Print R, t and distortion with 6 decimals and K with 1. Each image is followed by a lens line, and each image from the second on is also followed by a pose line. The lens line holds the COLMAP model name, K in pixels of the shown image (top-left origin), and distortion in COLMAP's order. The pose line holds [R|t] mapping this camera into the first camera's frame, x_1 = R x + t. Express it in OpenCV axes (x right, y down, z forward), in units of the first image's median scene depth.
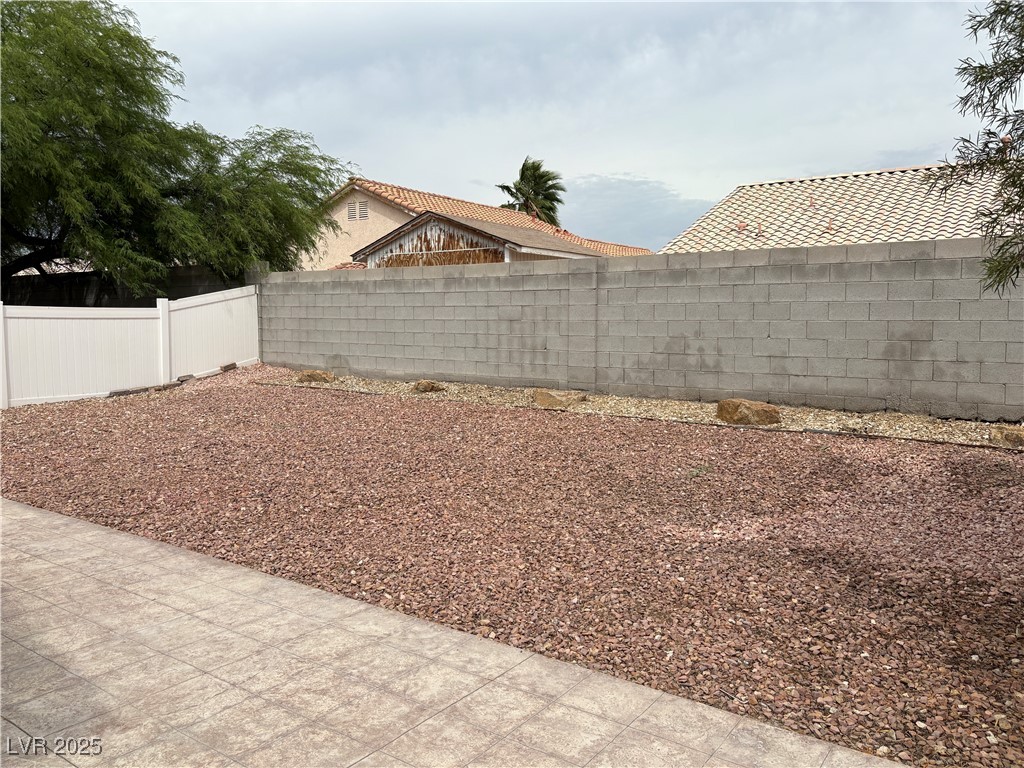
lens RADIAL K [[764.4, 0, 512.0], [0, 764.4, 384.0], [0, 0, 1]] dist [0.068031, -0.076160]
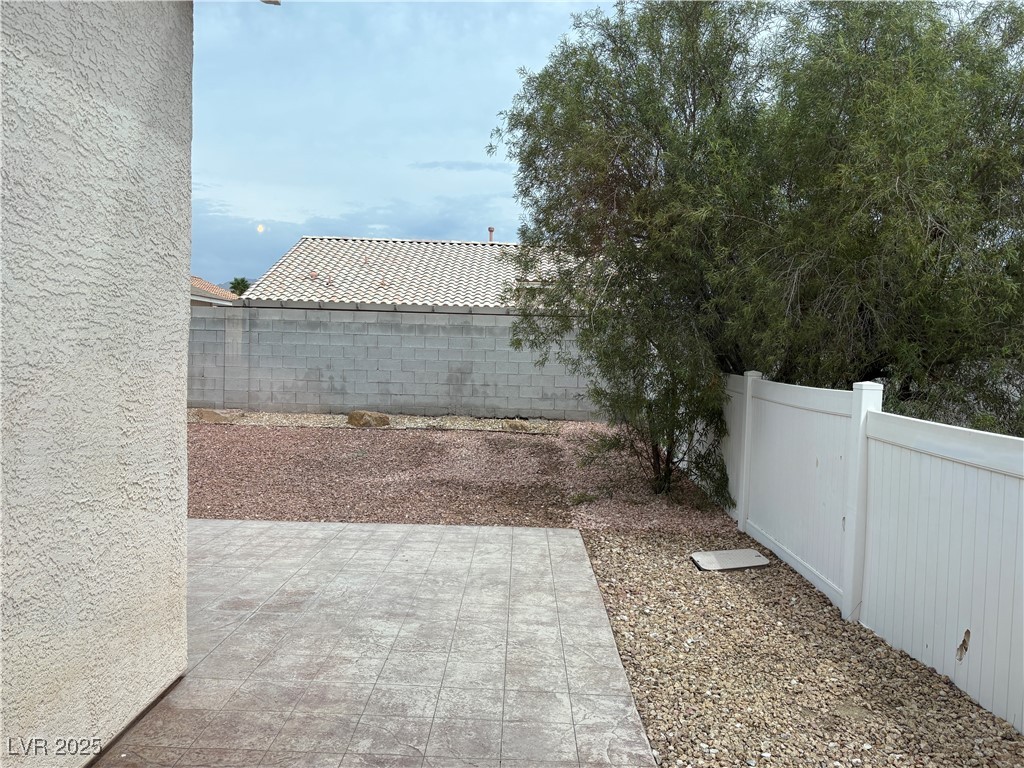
lens RADIAL K [[764.4, 0, 512.0], [0, 764.4, 384.0], [0, 0, 1]] dist [0.068031, -0.076160]
pose [[0.821508, -0.006972, 0.570154, -0.330294], [0.024294, 0.999445, -0.022782, 0.008809], [-0.569679, 0.032567, 0.821222, -0.416706]]
